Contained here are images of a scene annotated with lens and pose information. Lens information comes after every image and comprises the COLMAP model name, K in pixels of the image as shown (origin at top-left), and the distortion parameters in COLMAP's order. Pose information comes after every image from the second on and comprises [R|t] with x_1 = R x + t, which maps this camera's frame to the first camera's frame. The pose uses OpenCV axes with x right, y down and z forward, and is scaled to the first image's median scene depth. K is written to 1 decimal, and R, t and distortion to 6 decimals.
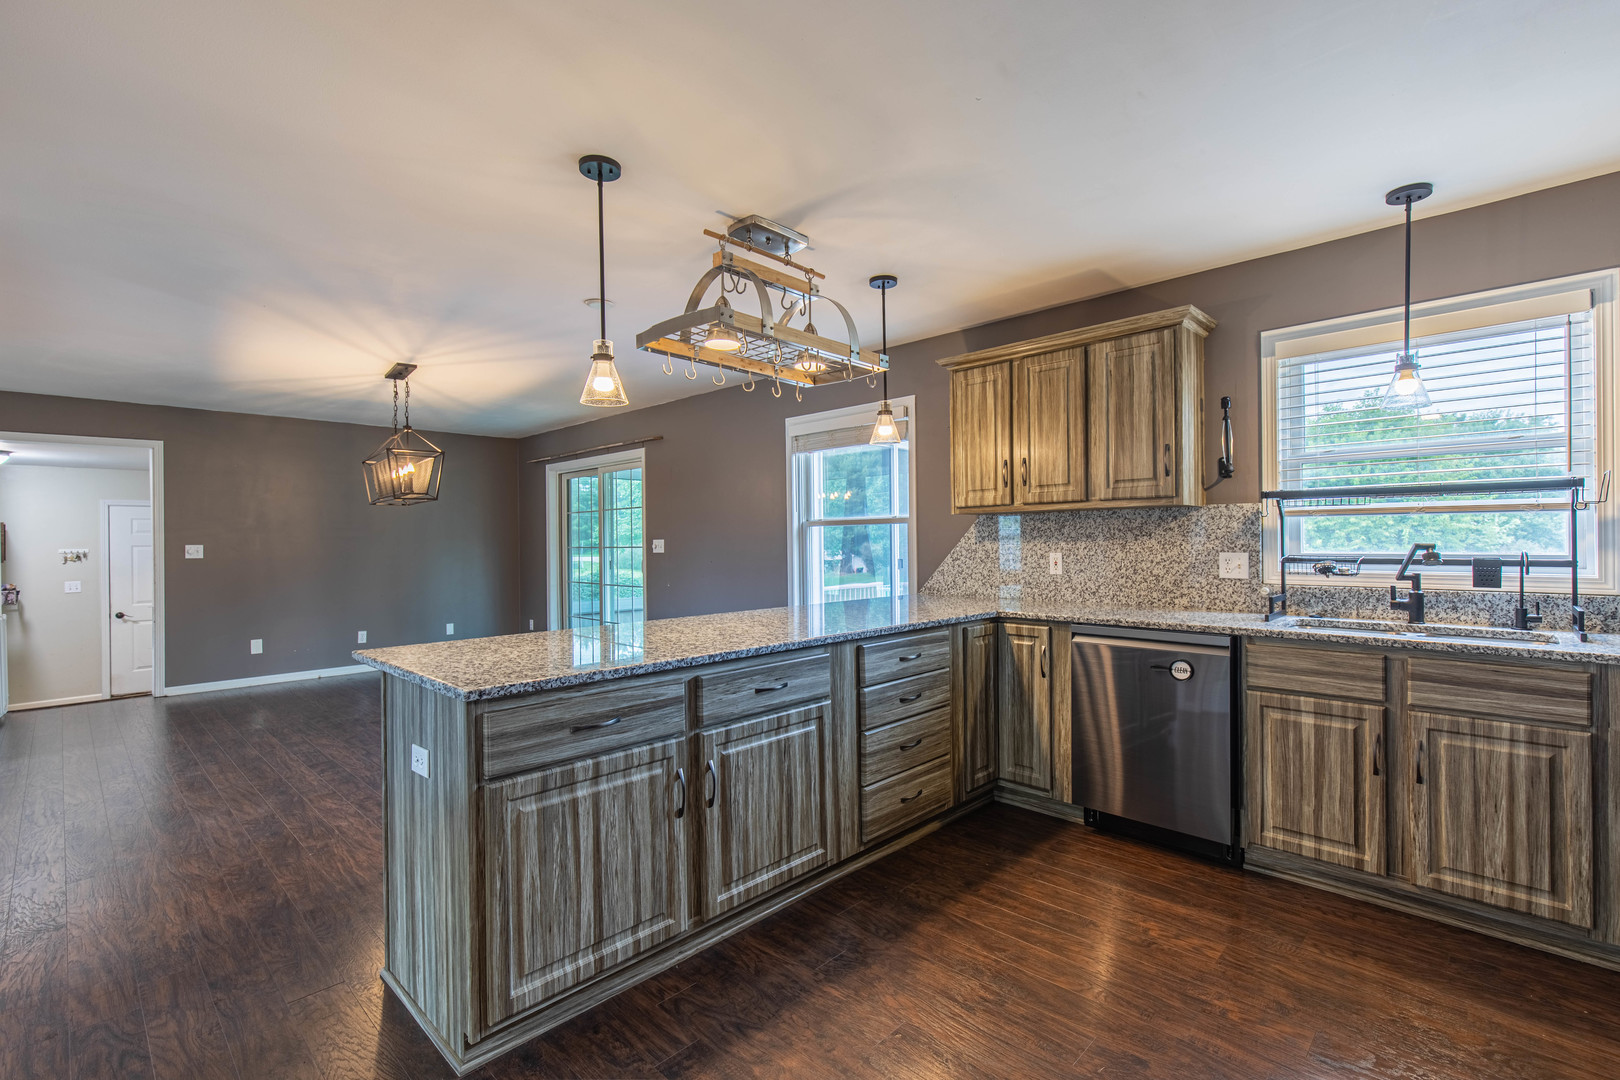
lens RADIAL K [[725.8, 0, 811.9], [0, 725.8, 539.4], [0, 0, 1]] dist [0.005853, -0.001247]
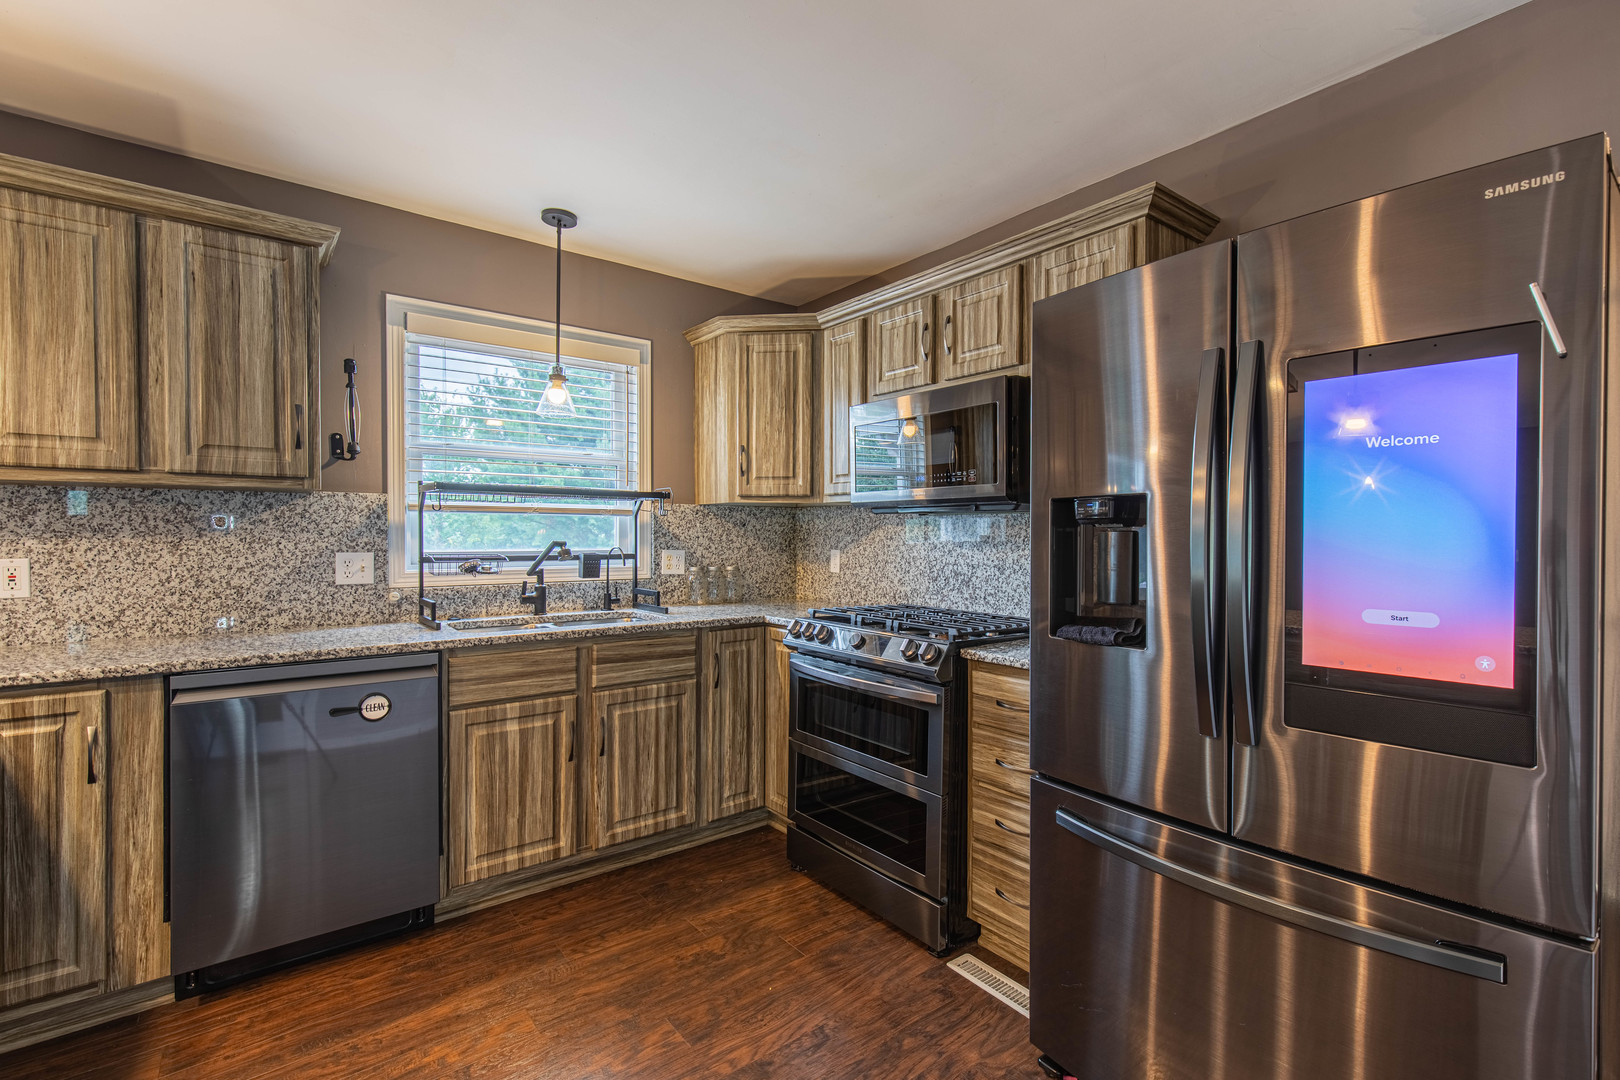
lens RADIAL K [[725.8, 0, 833.3], [0, 725.8, 541.4], [0, 0, 1]] dist [0.005853, -0.001247]
pose [[0.122023, -0.000534, 0.992527, -0.201450], [-0.004068, 0.999991, 0.001038, 0.003239], [-0.992519, -0.004165, 0.122020, 0.455329]]
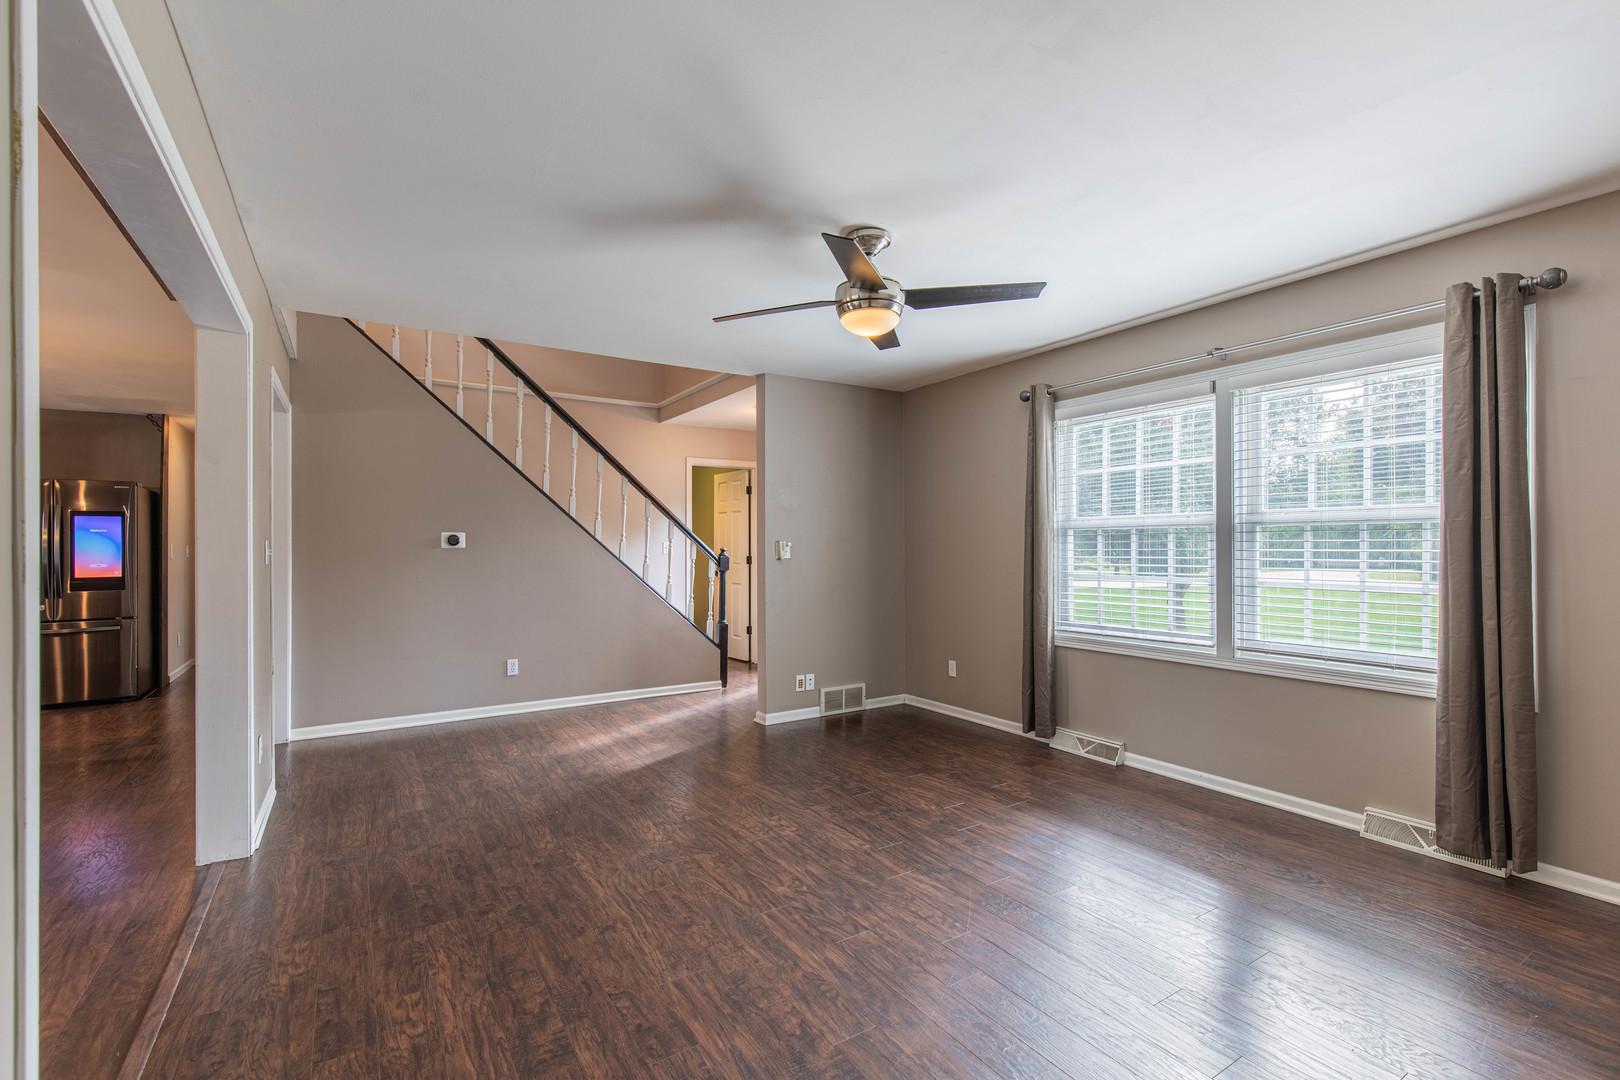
lens RADIAL K [[725.8, 0, 830.4], [0, 725.8, 545.6], [0, 0, 1]] dist [0.005853, -0.001247]
pose [[-0.975553, 0.015466, 0.219217, -2.400977], [0.015052, 0.999880, -0.003558, 0.030869], [-0.219246, -0.000171, -0.975670, 1.857636]]
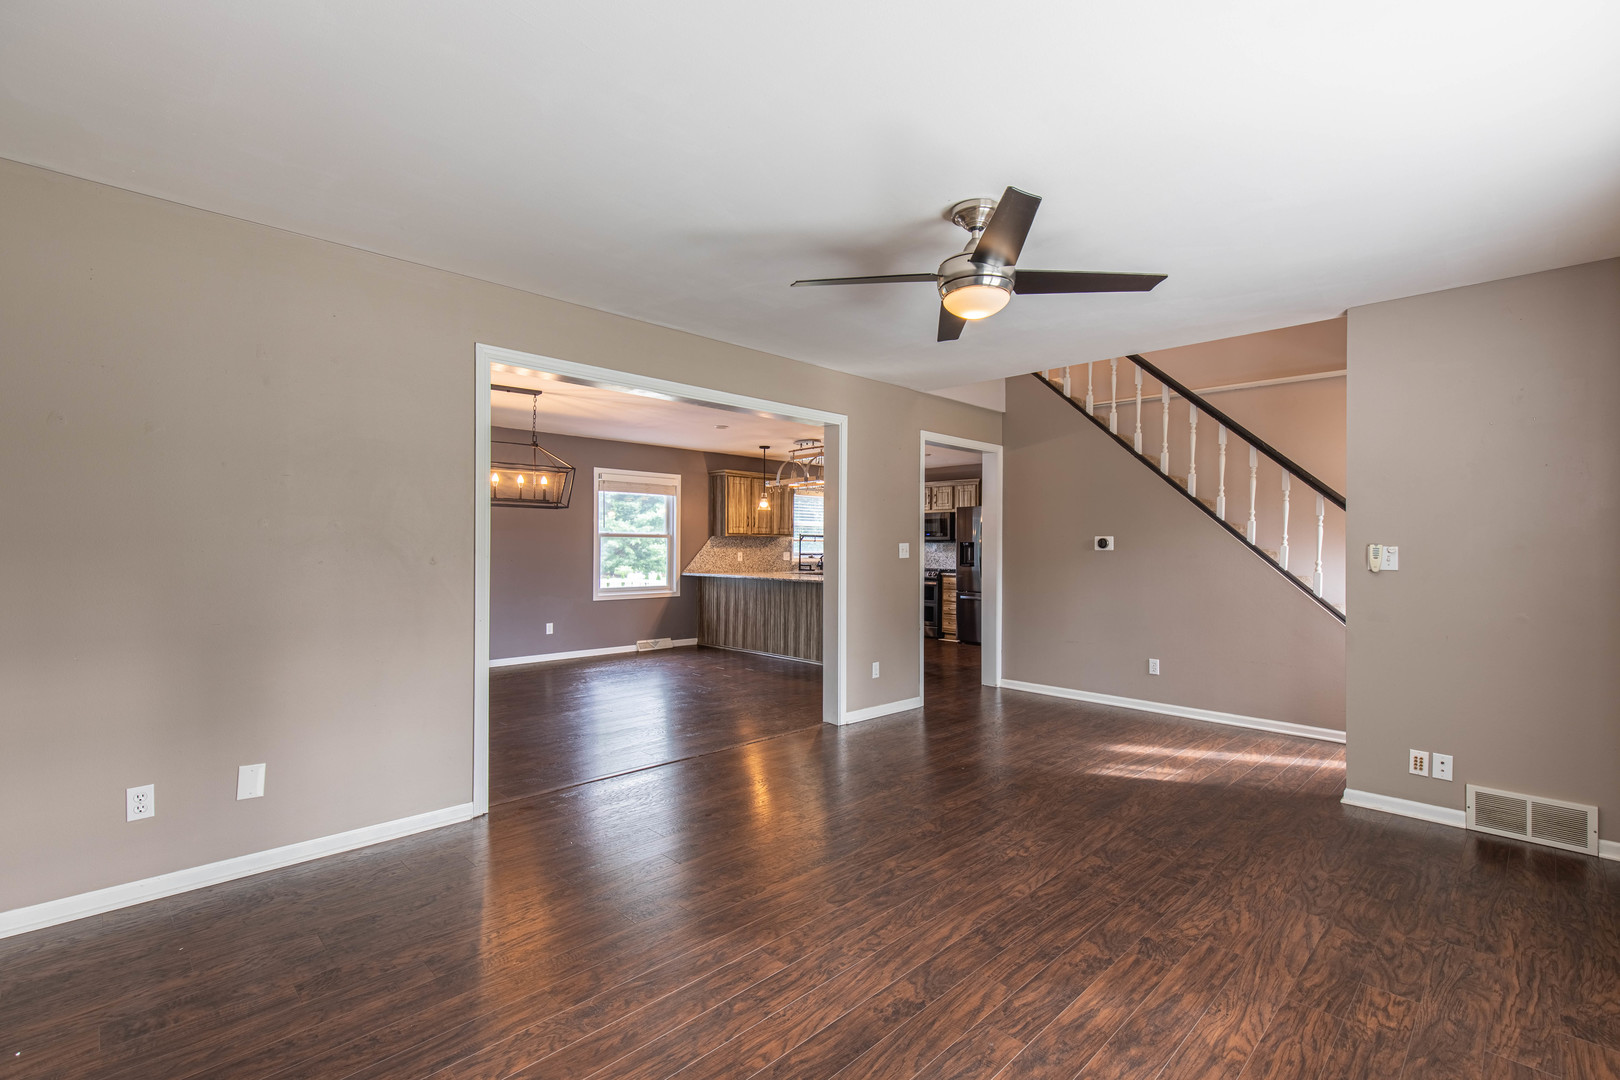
lens RADIAL K [[725.8, 0, 818.6], [0, 725.8, 546.8], [0, 0, 1]] dist [0.005853, -0.001247]
pose [[0.022430, 0.012335, 0.999672, -3.216843], [-0.008657, 0.999889, -0.012144, 0.039134], [-0.999711, -0.008382, 0.022534, 0.972441]]
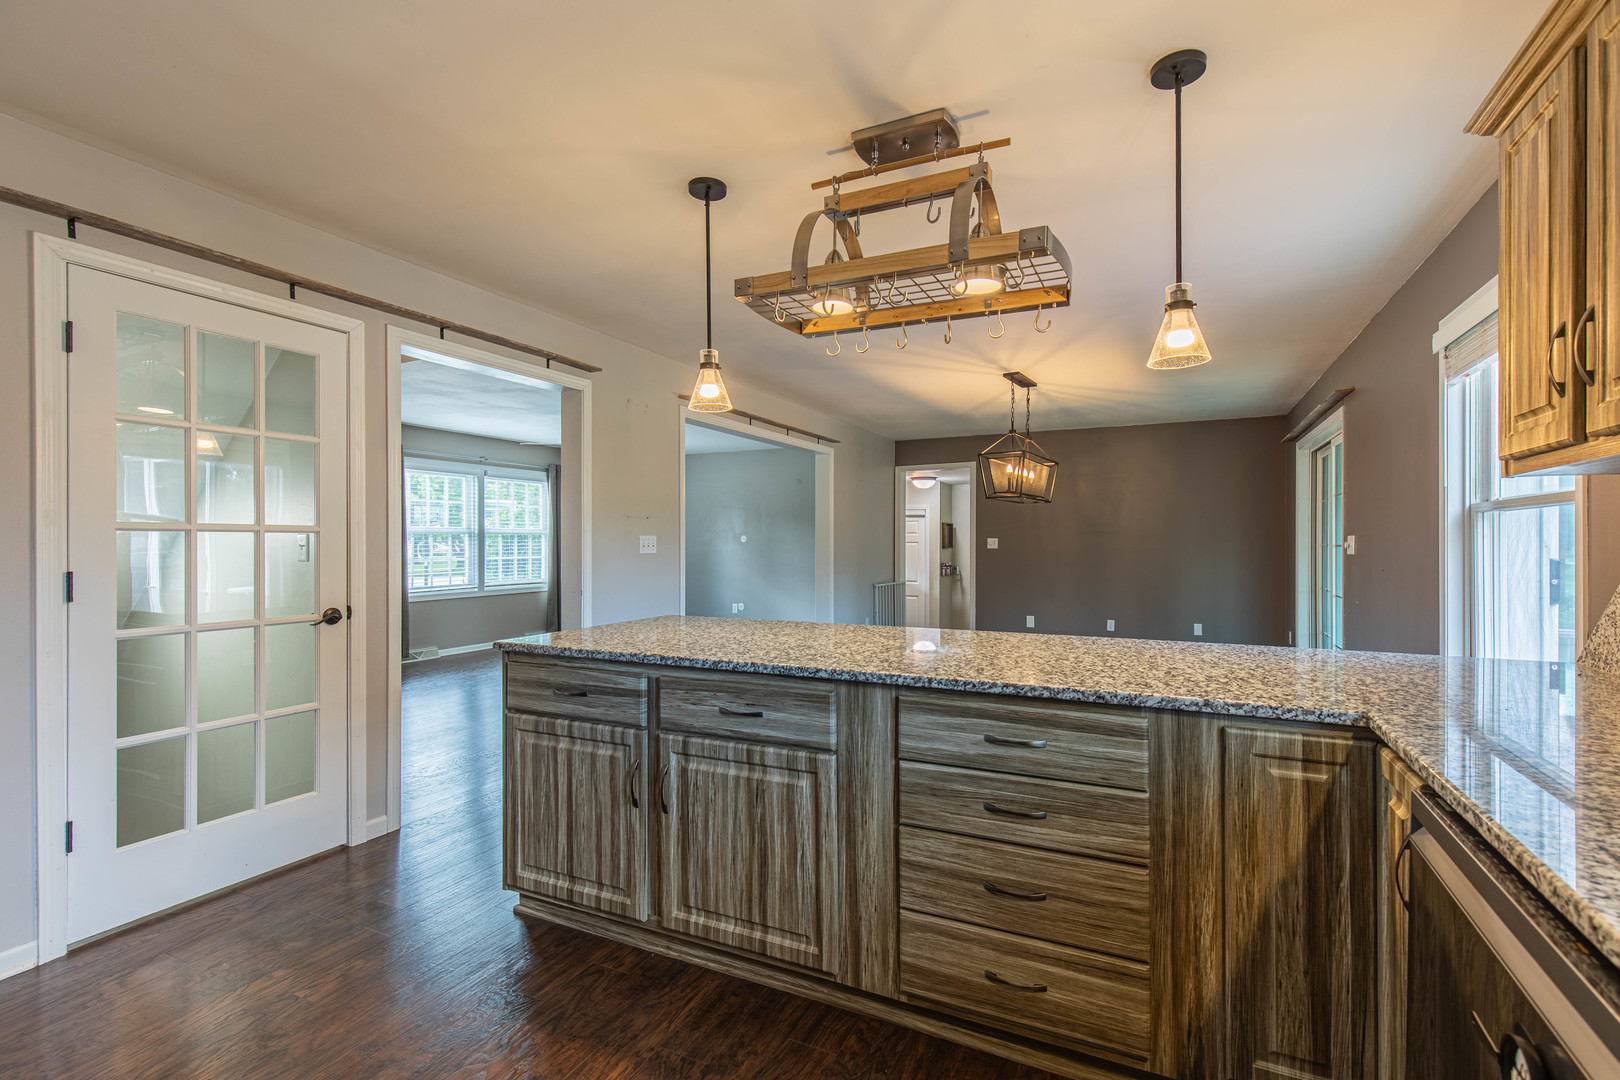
lens RADIAL K [[725.8, 0, 822.3], [0, 725.8, 539.1], [0, 0, 1]] dist [0.005853, -0.001247]
pose [[0.317366, 0.007951, -0.948270, 0.693764], [0.000646, 0.999963, 0.008600, -0.004990], [0.948303, -0.003342, 0.317349, 0.732413]]
